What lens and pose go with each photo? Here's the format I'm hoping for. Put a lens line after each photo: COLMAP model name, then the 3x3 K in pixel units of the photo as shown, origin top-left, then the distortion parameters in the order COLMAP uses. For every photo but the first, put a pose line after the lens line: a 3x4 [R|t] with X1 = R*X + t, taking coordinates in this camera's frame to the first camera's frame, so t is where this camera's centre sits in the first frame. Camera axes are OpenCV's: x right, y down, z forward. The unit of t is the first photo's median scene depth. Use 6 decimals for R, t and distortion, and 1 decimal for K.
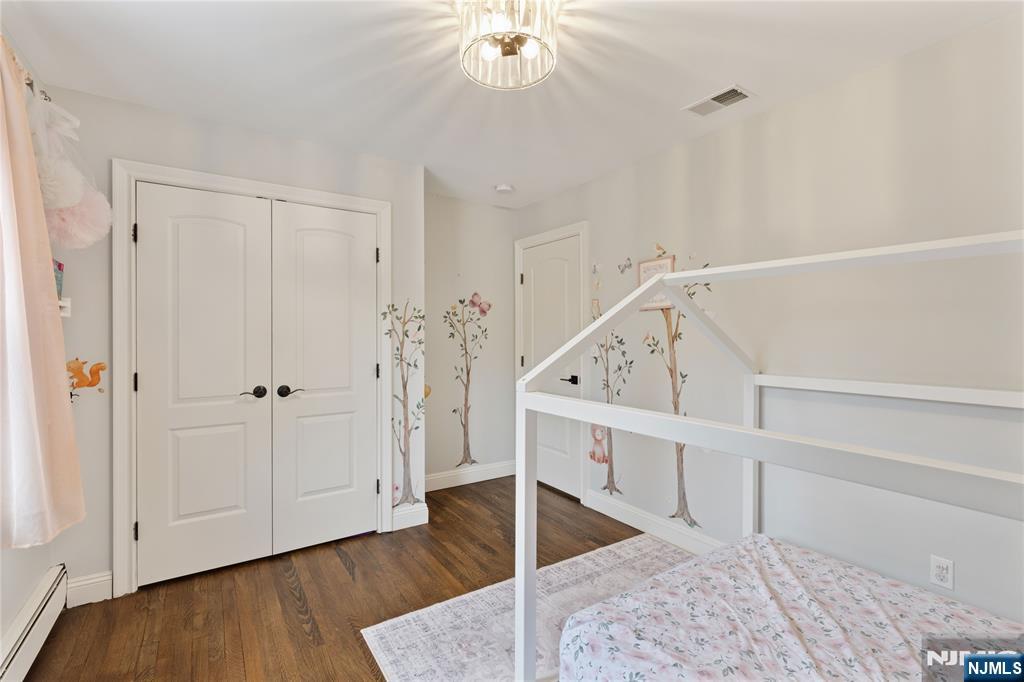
lens RADIAL K [[464.6, 0, 512.0], [0, 464.6, 341.0], [0, 0, 1]] dist [0.000161, -0.000002]
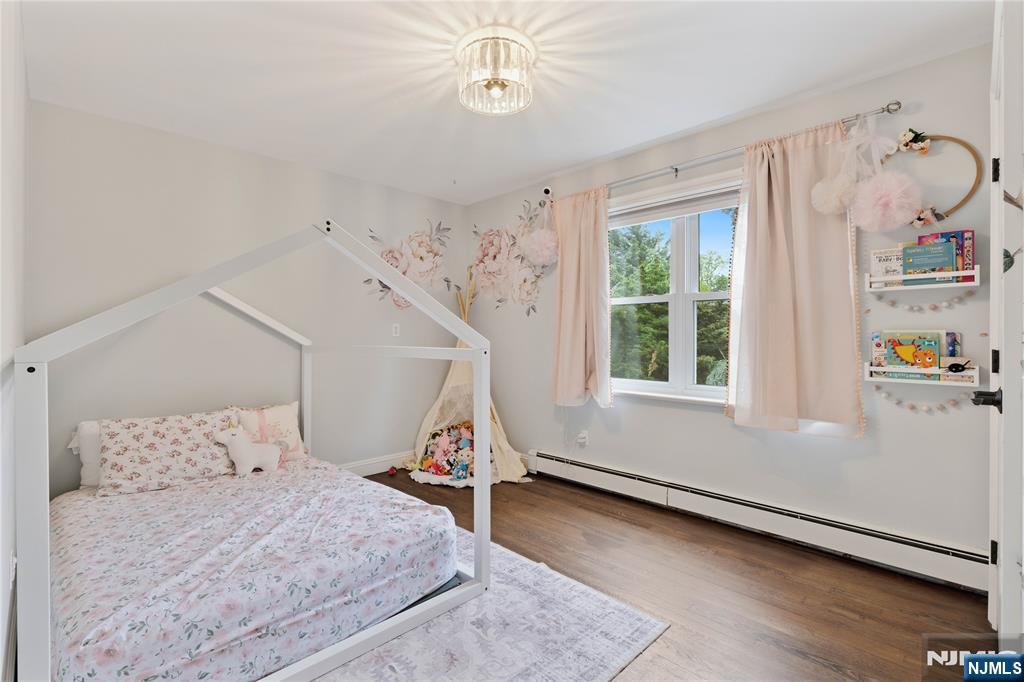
lens RADIAL K [[464.6, 0, 512.0], [0, 464.6, 341.0], [0, 0, 1]] dist [0.000161, -0.000002]
pose [[-0.980043, -0.000271, -0.198784, 0.181529], [-0.003653, 0.999855, 0.016650, 0.054171], [0.198750, 0.017044, -0.979902, 2.022226]]
